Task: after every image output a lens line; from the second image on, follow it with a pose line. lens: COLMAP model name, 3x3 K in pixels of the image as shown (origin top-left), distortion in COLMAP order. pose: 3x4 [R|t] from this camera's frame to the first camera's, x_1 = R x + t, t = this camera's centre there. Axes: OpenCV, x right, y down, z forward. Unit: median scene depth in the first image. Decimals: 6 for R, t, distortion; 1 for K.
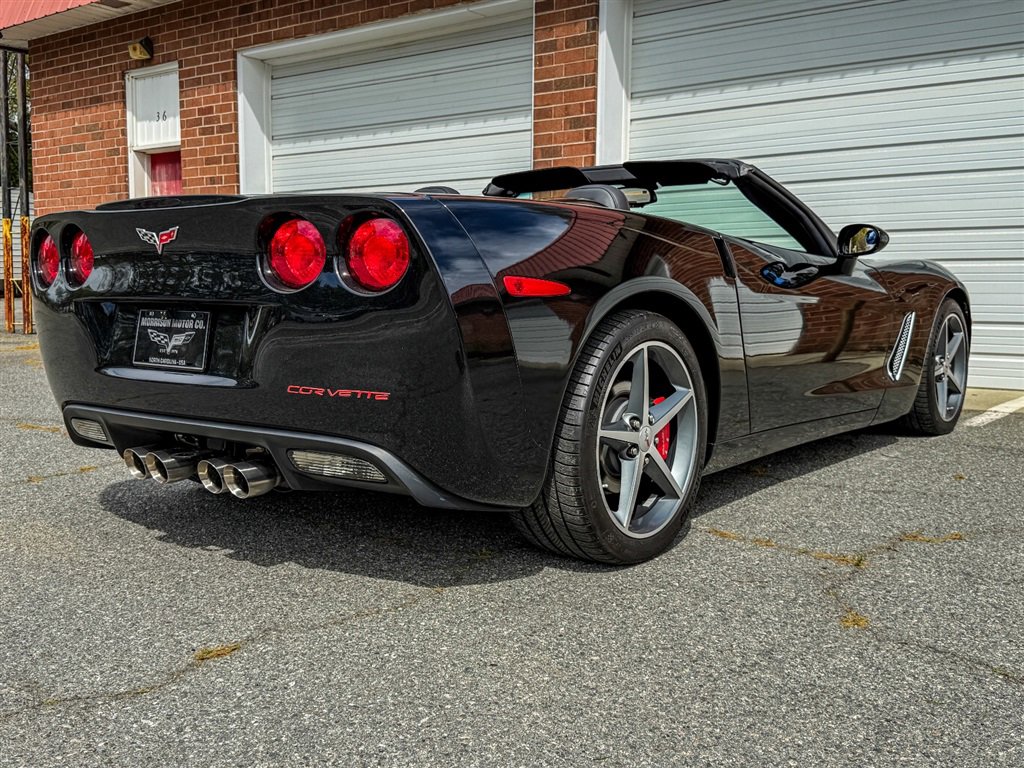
lens RADIAL K [[1045.5, 0, 512.0], [0, 1045.5, 384.0], [0, 0, 1]] dist [0.197387, -0.446368]
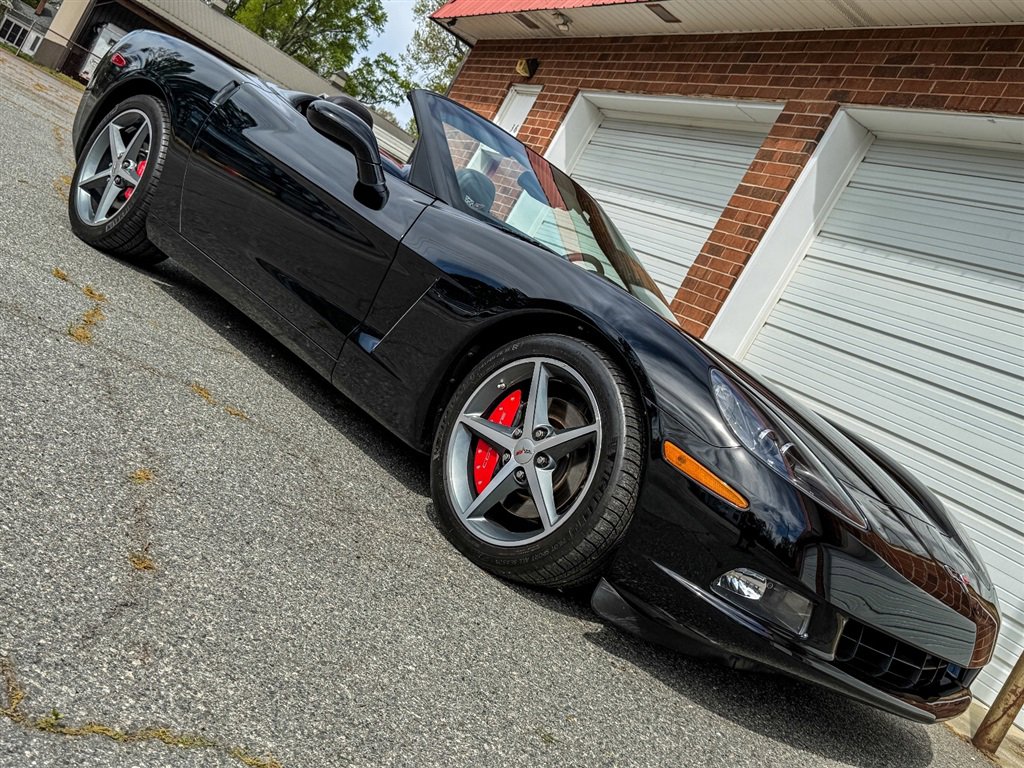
lens RADIAL K [[1073.3, 0, 523.3], [0, 1073.3, 388.4], [0, 0, 1]] dist [0.173288, -0.324196]
pose [[0.784296, 0.462126, -0.413907, 0.362165], [-0.518848, 0.854366, -0.029245, 0.007431], [0.340114, 0.237692, 0.909849, 0.072951]]
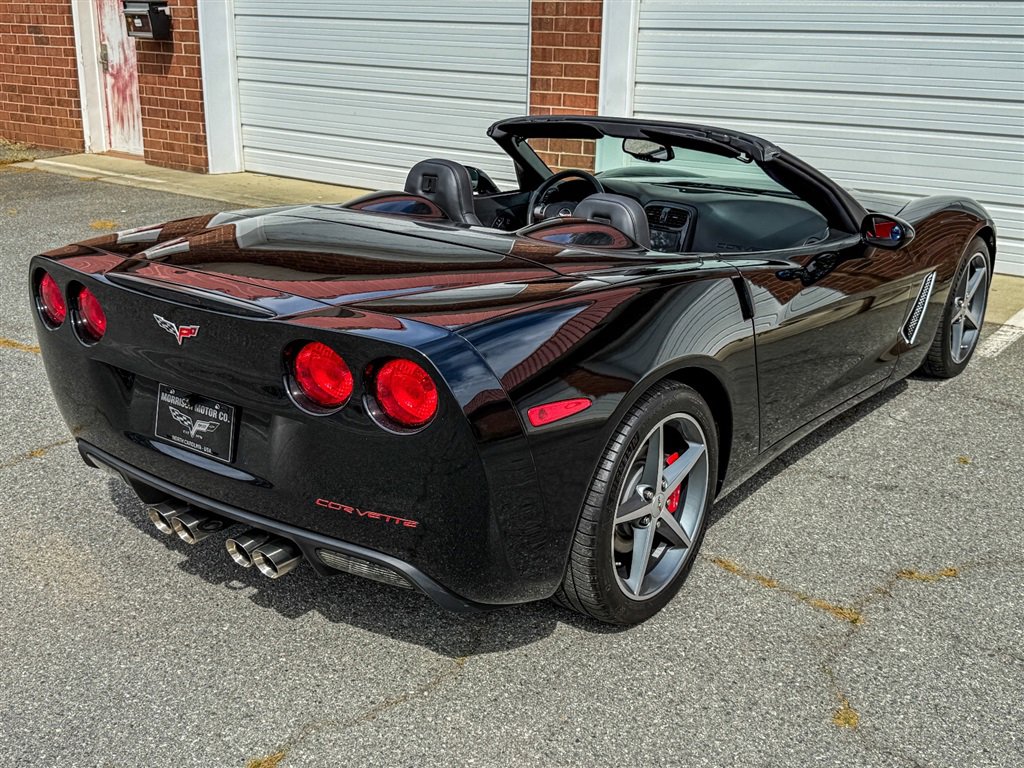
lens RADIAL K [[1137.7, 0, 509.0], [0, 1137.7, 387.9], [0, 0, 1]] dist [0.208673, -0.486495]
pose [[0.999862, 0.007255, 0.014940, -0.011728], [-0.010404, 0.974787, 0.222895, -0.100204], [-0.012946, -0.223020, 0.974728, -0.020838]]
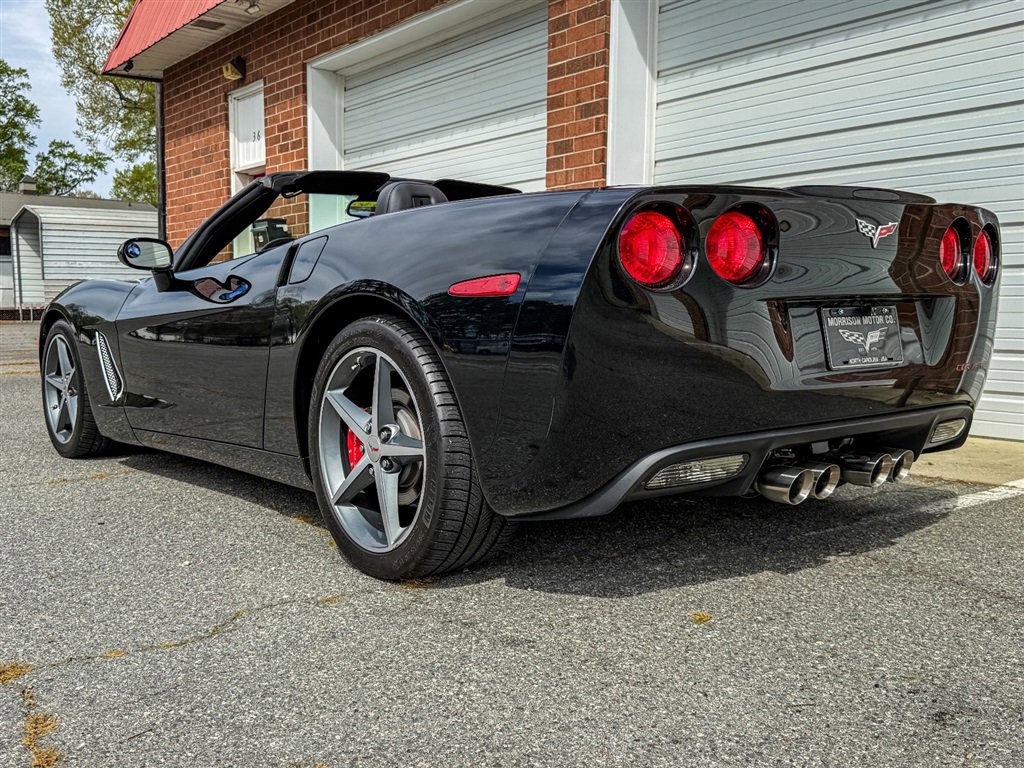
lens RADIAL K [[1002.1, 0, 520.1], [0, 1002.1, 386.4], [0, 0, 1]] dist [0.164466, -0.304802]
pose [[0.967475, 0.018640, -0.252280, 0.210856], [-0.022766, 0.999650, -0.013443, -0.014372], [0.251941, 0.018749, 0.967561, 0.202336]]
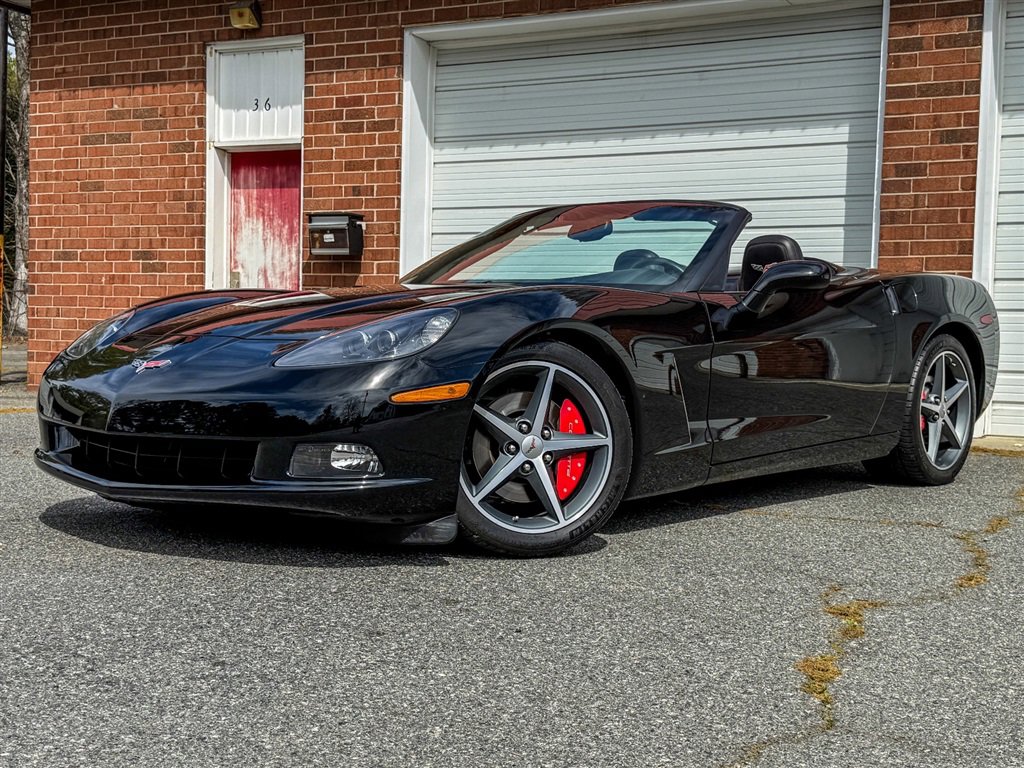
lens RADIAL K [[1332.4, 0, 512.0], [0, 1332.4, 384.0], [0, 0, 1]] dist [0.215592, -0.498718]
pose [[0.981387, 0.014350, 0.191505, -0.460712], [-0.002877, 0.998191, -0.060051, 0.009729], [-0.192020, 0.058382, 0.979653, 0.037747]]
